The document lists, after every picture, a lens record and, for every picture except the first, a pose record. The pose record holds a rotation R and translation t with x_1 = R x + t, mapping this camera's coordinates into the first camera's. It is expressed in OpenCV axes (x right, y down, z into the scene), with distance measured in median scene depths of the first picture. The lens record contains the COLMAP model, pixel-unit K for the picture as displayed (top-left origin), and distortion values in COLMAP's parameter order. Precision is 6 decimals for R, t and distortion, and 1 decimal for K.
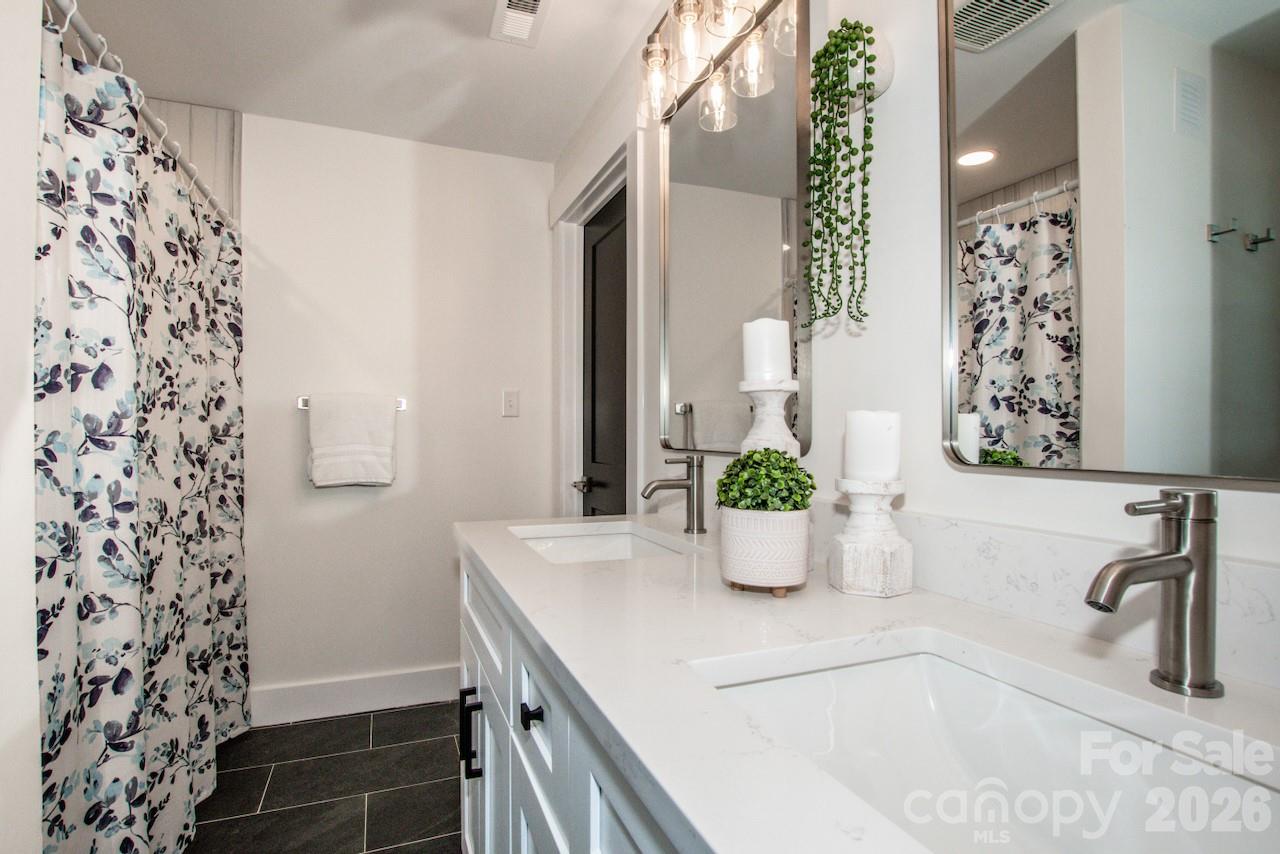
lens RADIAL K [[609.6, 0, 636.6], [0, 609.6, 426.2], [0, 0, 1]] dist [-0.026294, 0.001423]
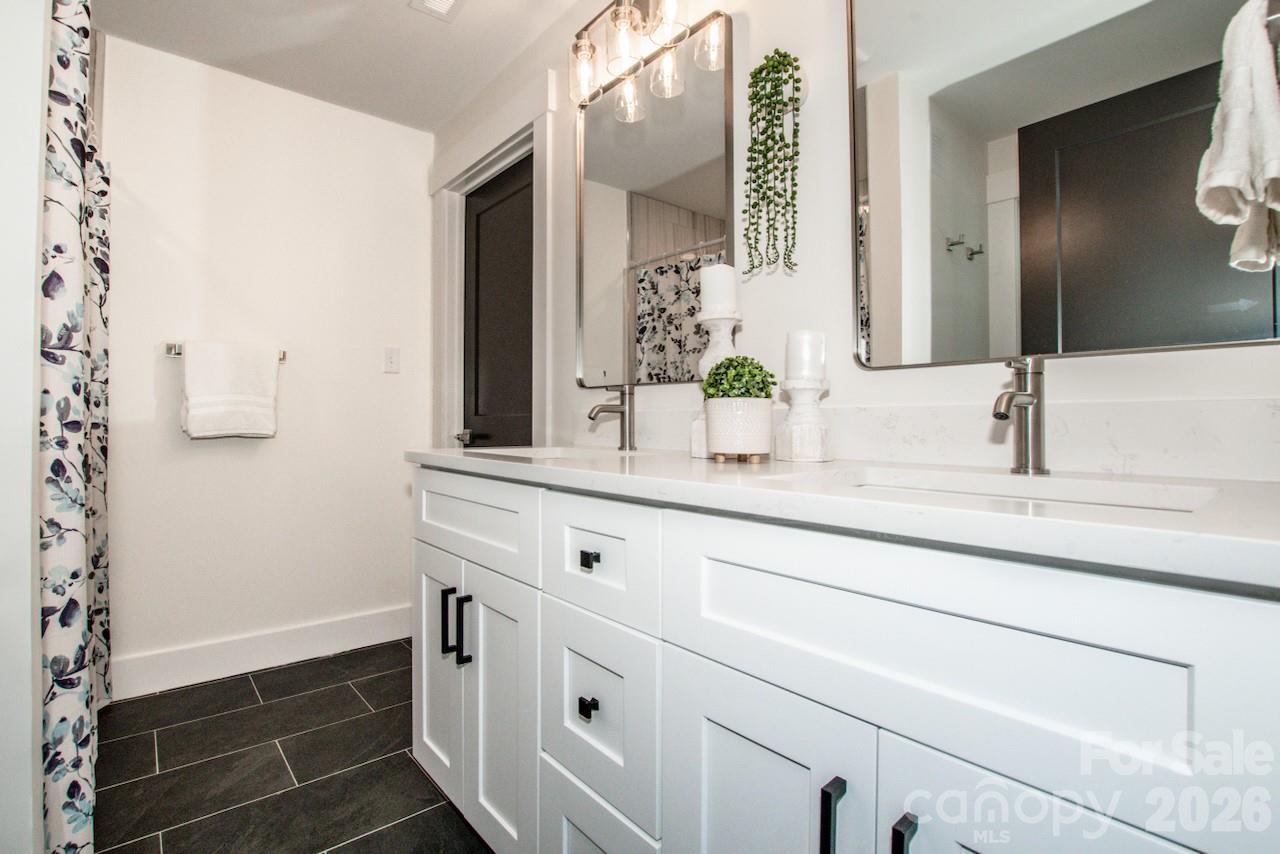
lens RADIAL K [[576.9, 0, 615.9], [0, 576.9, 403.4], [0, 0, 1]] dist [-0.029760, 0.002183]
pose [[0.955686, 0.001053, 0.294385, -0.300715], [0.002174, 0.999941, -0.010632, 0.110093], [-0.294378, 0.010801, 0.955628, -0.093339]]
